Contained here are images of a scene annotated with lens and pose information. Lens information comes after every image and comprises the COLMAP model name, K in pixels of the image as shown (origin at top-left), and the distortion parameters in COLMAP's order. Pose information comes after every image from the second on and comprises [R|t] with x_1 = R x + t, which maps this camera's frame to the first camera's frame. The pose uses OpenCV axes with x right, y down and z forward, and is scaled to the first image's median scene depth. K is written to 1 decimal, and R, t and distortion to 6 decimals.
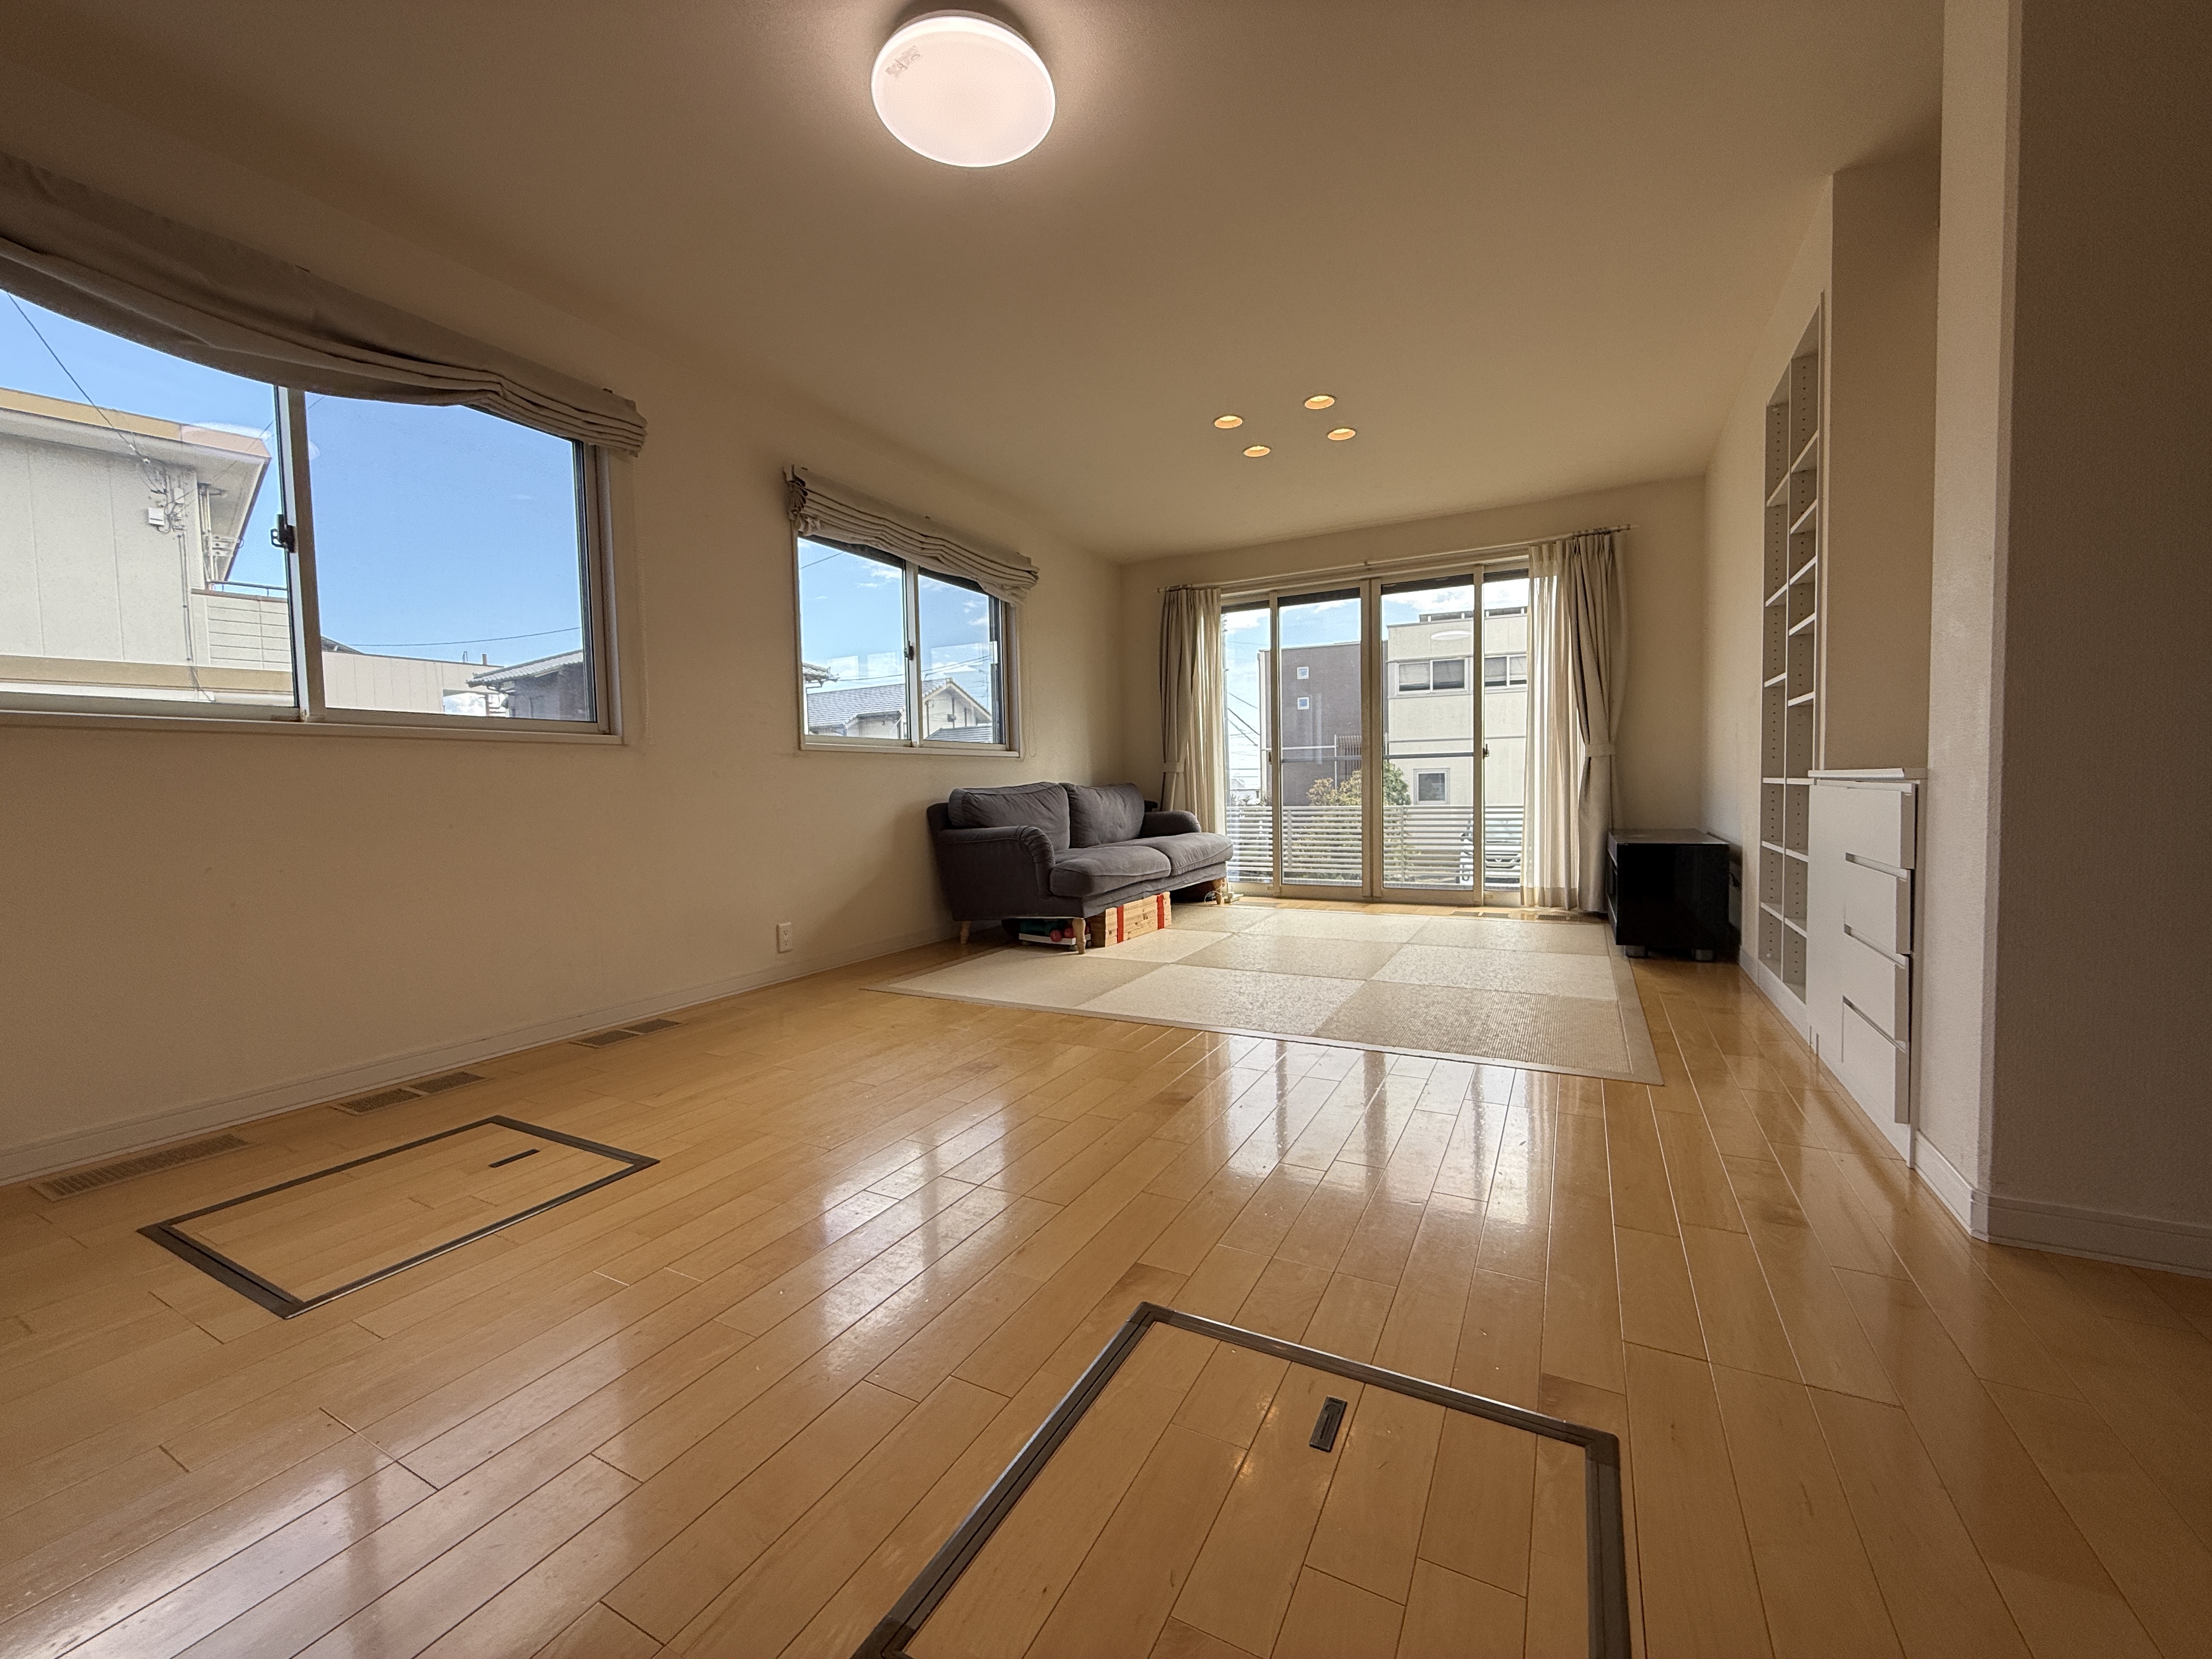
lens RADIAL K [[876.3, 0, 1104.1], [0, 876.3, 829.3], [0, 0, 1]] dist [-0.001631, 0.000082]
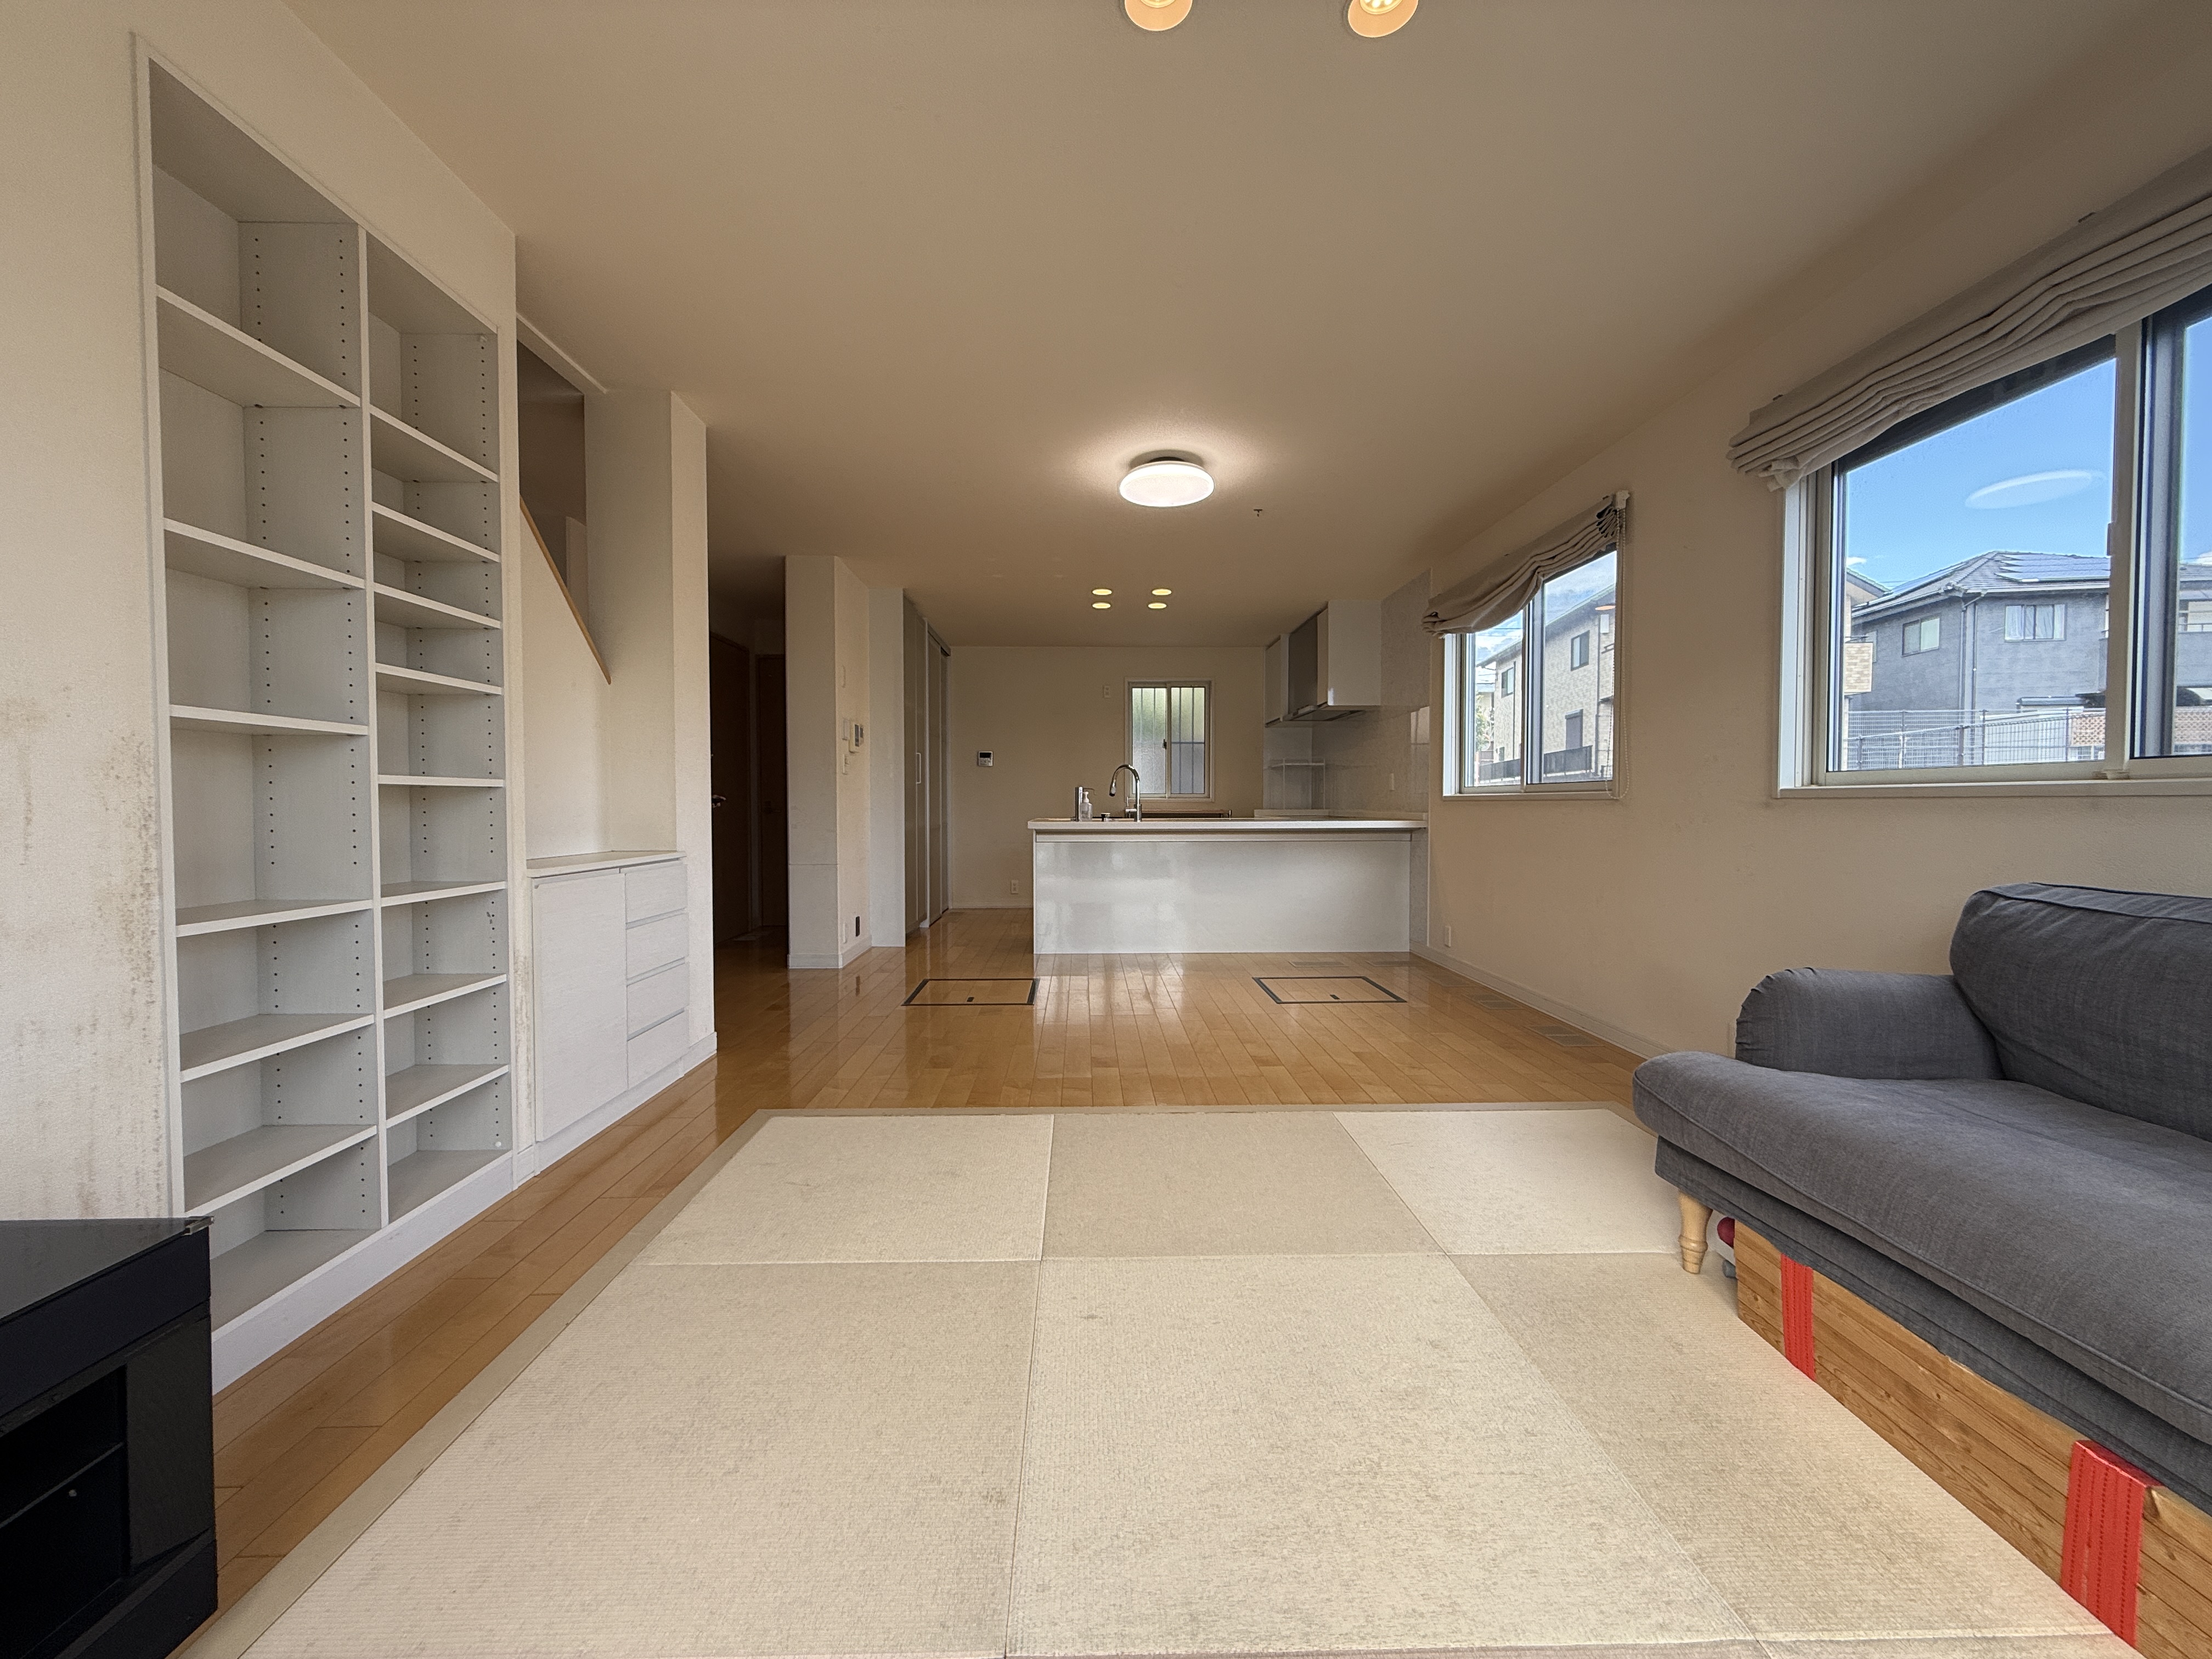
lens RADIAL K [[876.3, 0, 1094.8], [0, 876.3, 831.0], [0, 0, 1]] dist [-0.001631, 0.000082]
pose [[-0.873105, 0.037358, -0.486099, 0.431781], [-0.004841, 0.996346, 0.085268, -0.108660], [0.487508, 0.076801, -0.869734, 1.205545]]
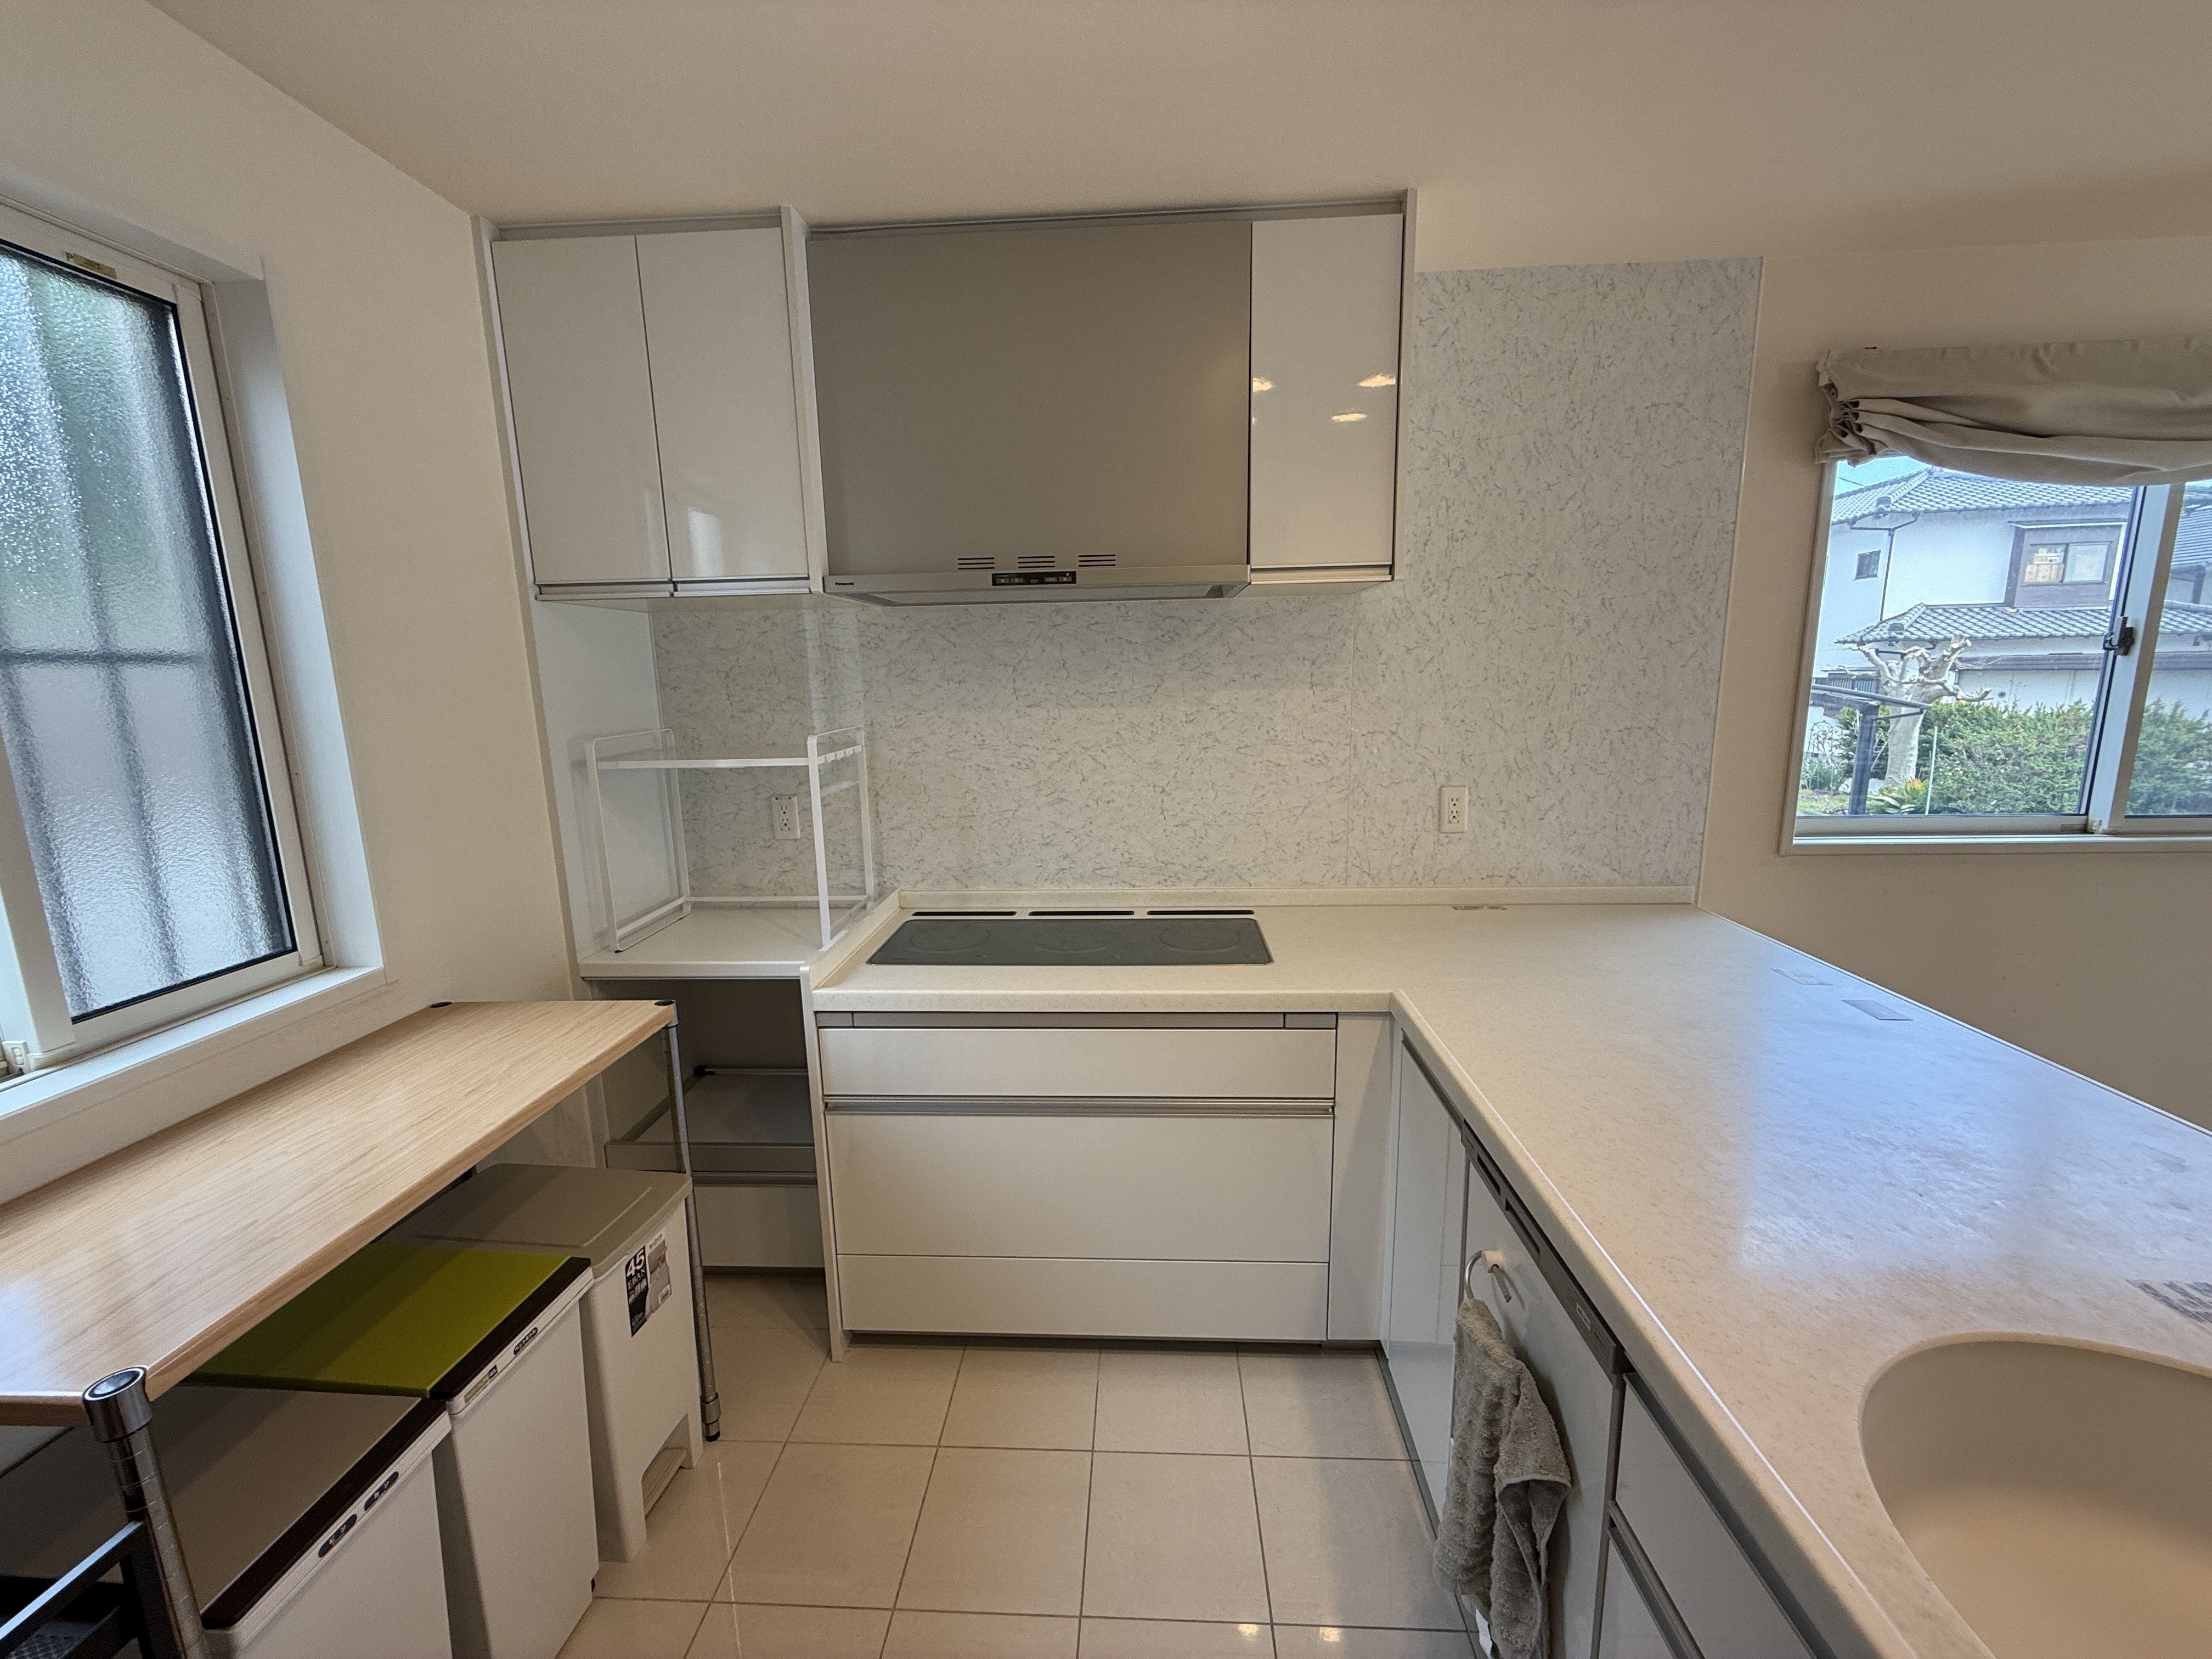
lens RADIAL K [[876.3, 0, 1097.1], [0, 876.3, 829.4], [0, 0, 1]] dist [-0.001631, 0.000082]
pose [[0.424736, 0.171138, -0.888994, -0.290595], [-0.032950, 0.984242, 0.173731, -0.143024], [0.904717, -0.044497, 0.423682, -0.227929]]
